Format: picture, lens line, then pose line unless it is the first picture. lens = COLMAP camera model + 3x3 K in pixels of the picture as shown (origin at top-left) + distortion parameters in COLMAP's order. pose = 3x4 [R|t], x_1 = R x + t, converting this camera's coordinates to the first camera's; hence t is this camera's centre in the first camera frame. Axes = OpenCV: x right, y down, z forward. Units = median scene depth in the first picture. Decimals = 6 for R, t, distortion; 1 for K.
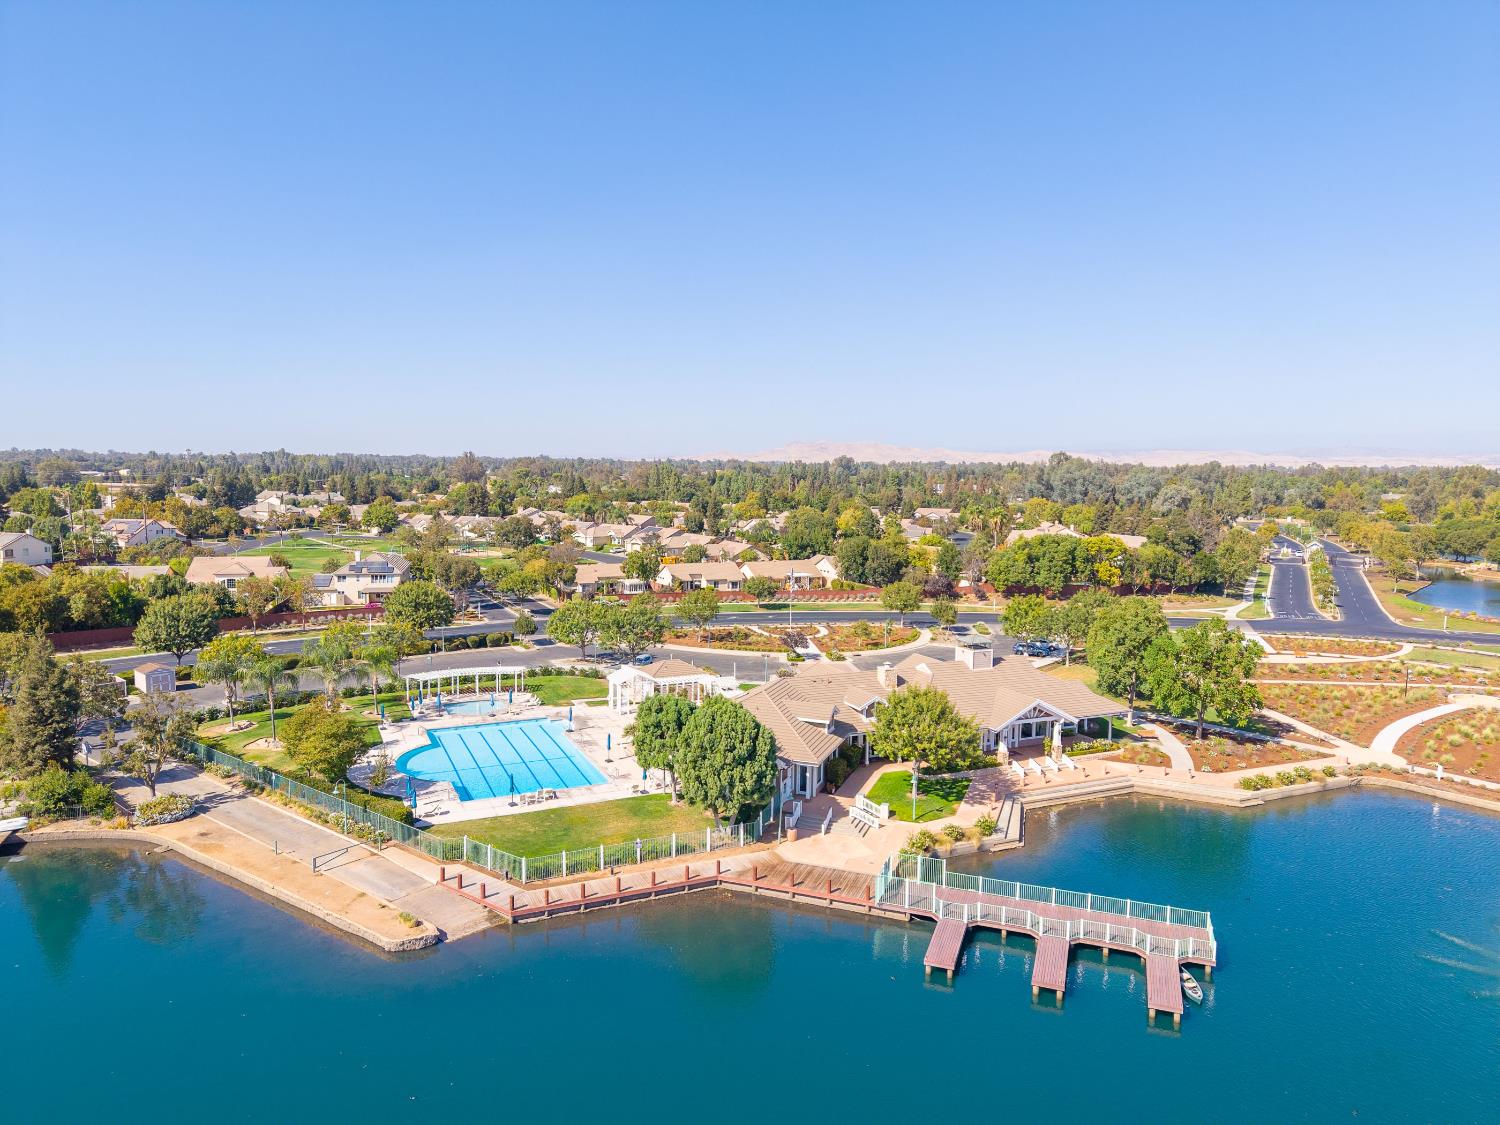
lens RADIAL K [[1001.3, 0, 741.1], [0, 1001.3, 558.9], [0, 0, 1]] dist [0.038513, -0.039634]
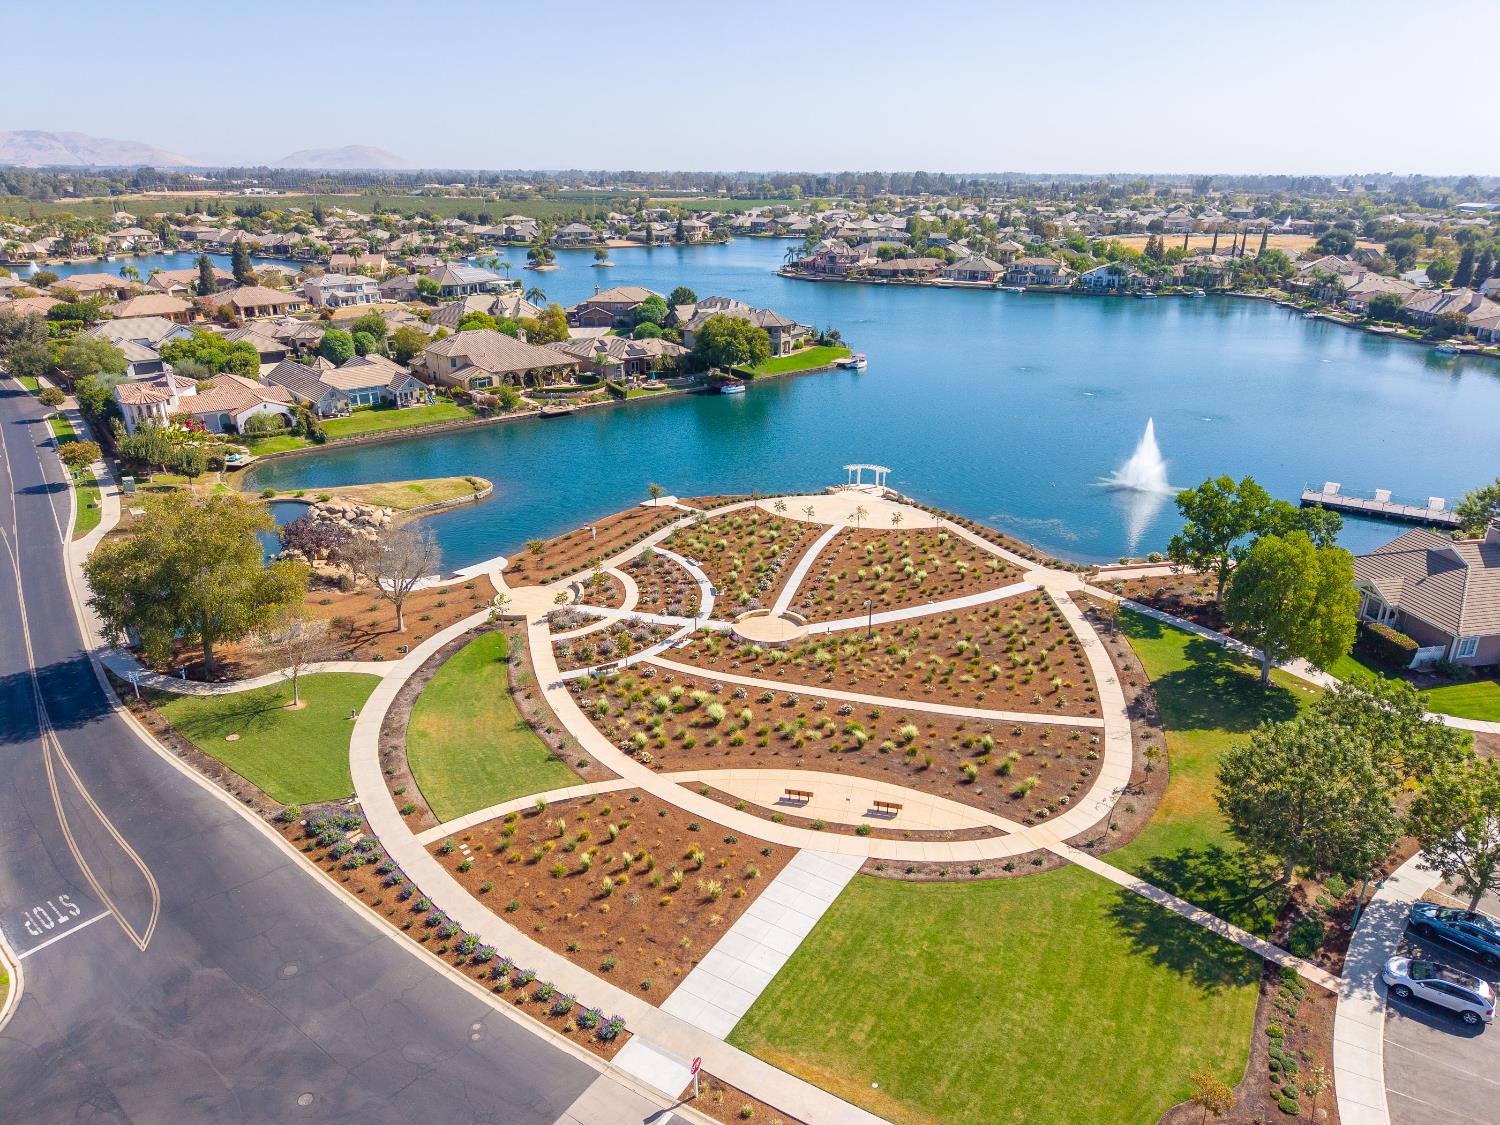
lens RADIAL K [[1001.3, 0, 745.7], [0, 1001.3, 549.9], [0, 0, 1]] dist [0.038513, -0.039634]
pose [[-0.974555, -0.095061, 0.202995, 0.677792], [0.004151, 0.897808, 0.440367, -0.280222], [-0.224112, 0.430004, -0.874569, 1.852586]]
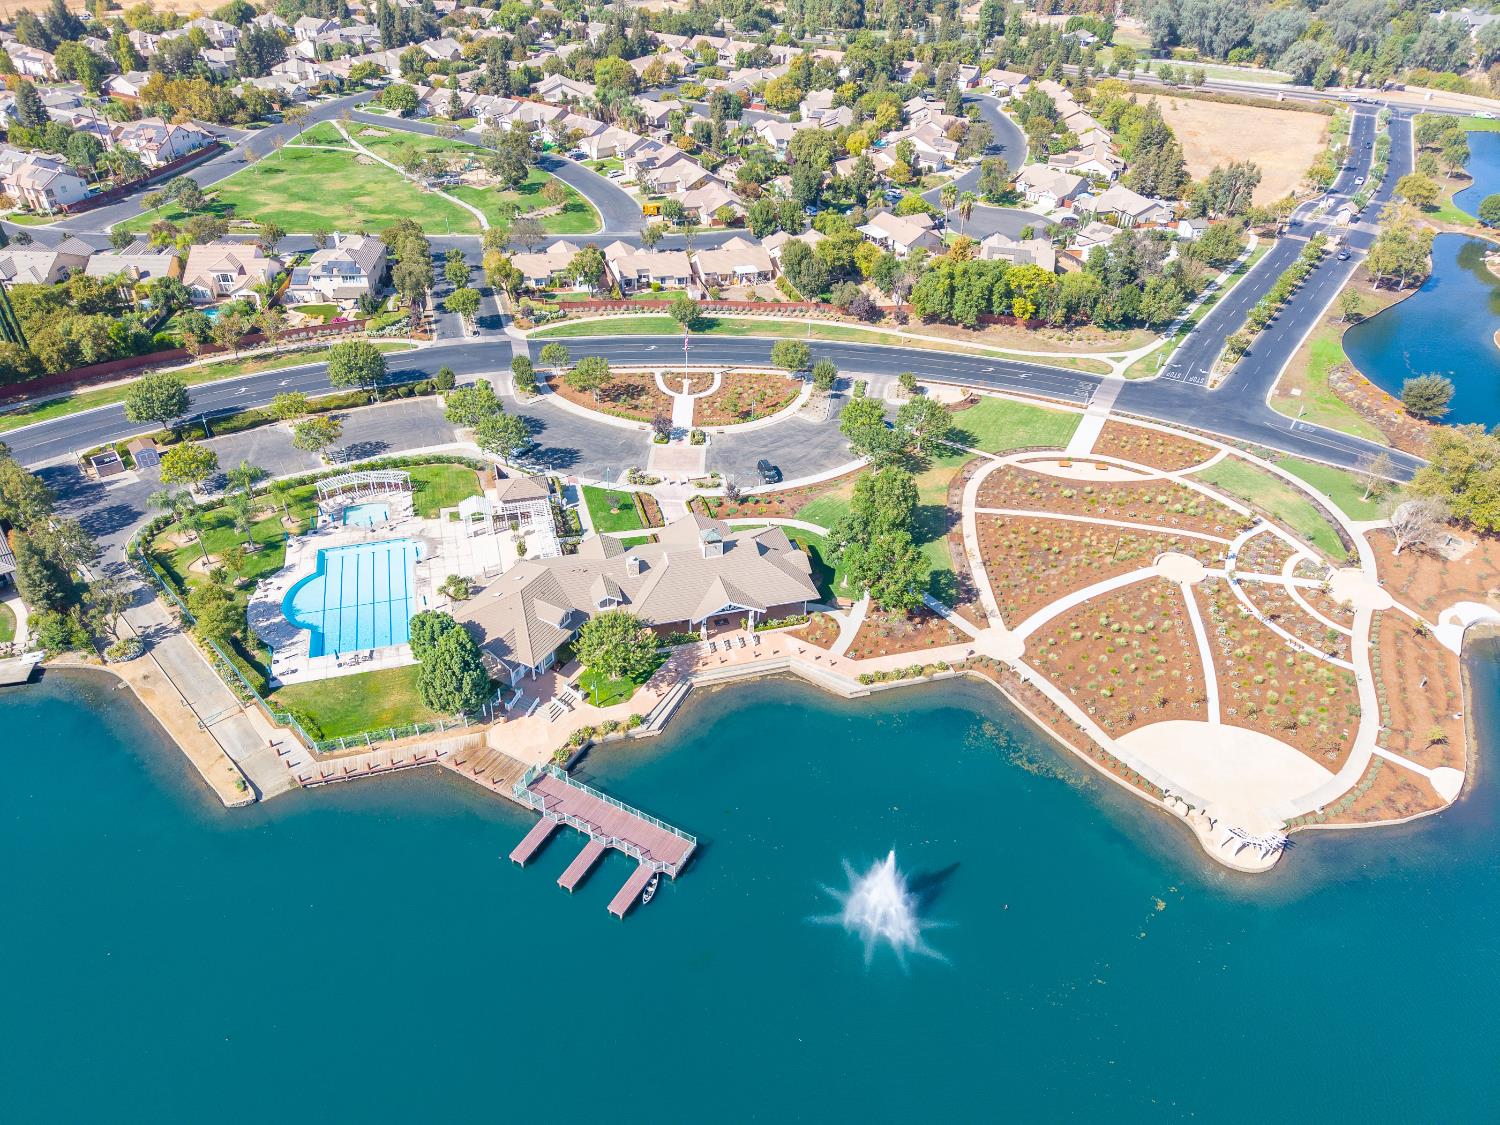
lens RADIAL K [[1001.3, 0, 739.0], [0, 1001.3, 561.9], [0, 0, 1]] dist [0.038513, -0.039634]
pose [[0.989749, 0.095452, -0.106234, 0.387255], [-0.028921, 0.862390, 0.505417, -0.508034], [0.139859, -0.497164, 0.856310, -0.101877]]
